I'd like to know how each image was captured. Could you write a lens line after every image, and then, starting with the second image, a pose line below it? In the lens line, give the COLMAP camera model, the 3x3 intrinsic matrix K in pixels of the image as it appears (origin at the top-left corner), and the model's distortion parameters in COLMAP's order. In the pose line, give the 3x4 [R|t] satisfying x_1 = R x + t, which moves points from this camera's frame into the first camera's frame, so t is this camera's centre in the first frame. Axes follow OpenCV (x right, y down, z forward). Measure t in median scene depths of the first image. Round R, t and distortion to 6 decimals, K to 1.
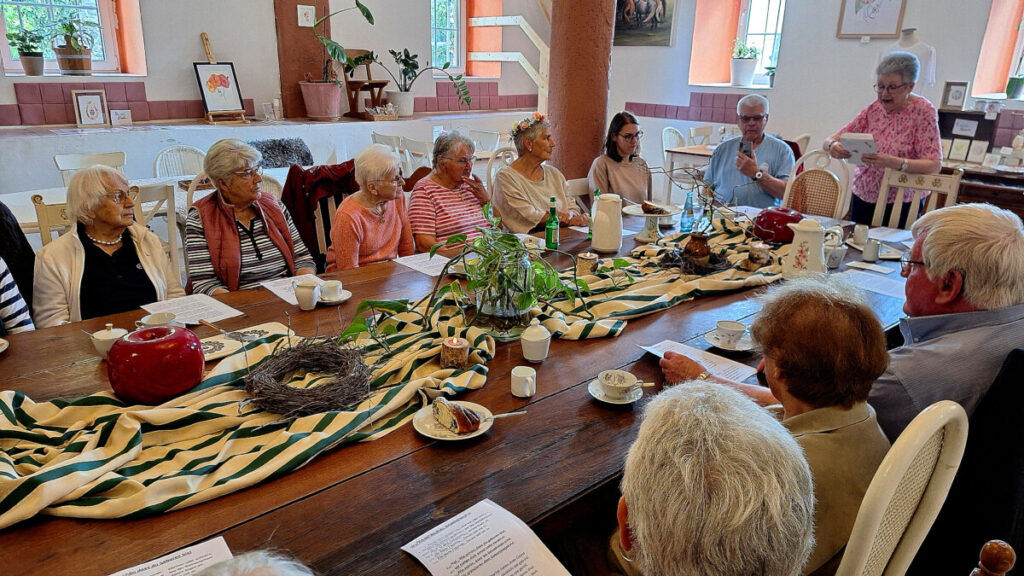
lens RADIAL K [[702.9, 0, 512.0], [0, 702.9, 288.0], [0, 0, 1]] dist [0.075088, -0.096575]
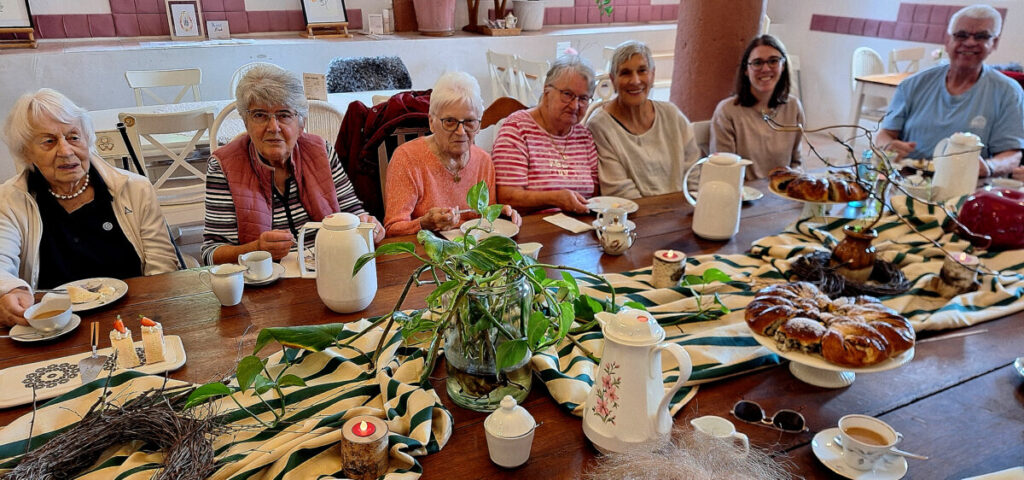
lens RADIAL K [[711.9, 0, 506.6], [0, 711.9, 291.9], [0, 0, 1]] dist [0.076472, -0.117563]
pose [[0.970650, 0.092759, -0.221890, 0.054156], [-0.067249, 0.990506, 0.119897, -0.039974], [0.230905, -0.101456, 0.967672, 0.151559]]
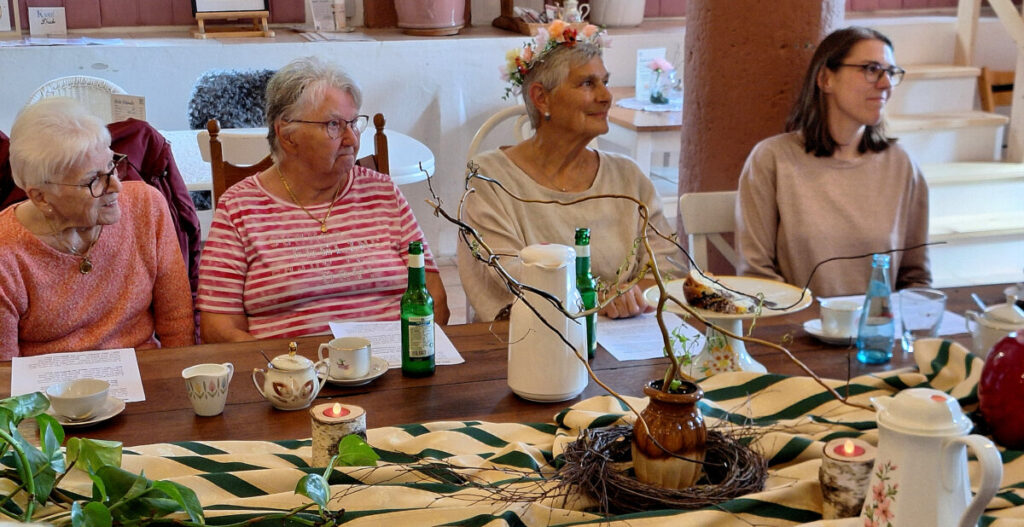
lens RADIAL K [[1409.9, 0, 493.5], [0, 1409.9, 310.6], [0, 0, 1]] dist [0.139328, -0.108363]
pose [[0.902081, 0.100101, -0.419798, 0.238285], [-0.115674, 0.993218, -0.011733, -0.048622], [0.415776, 0.059144, 0.907542, 0.172613]]
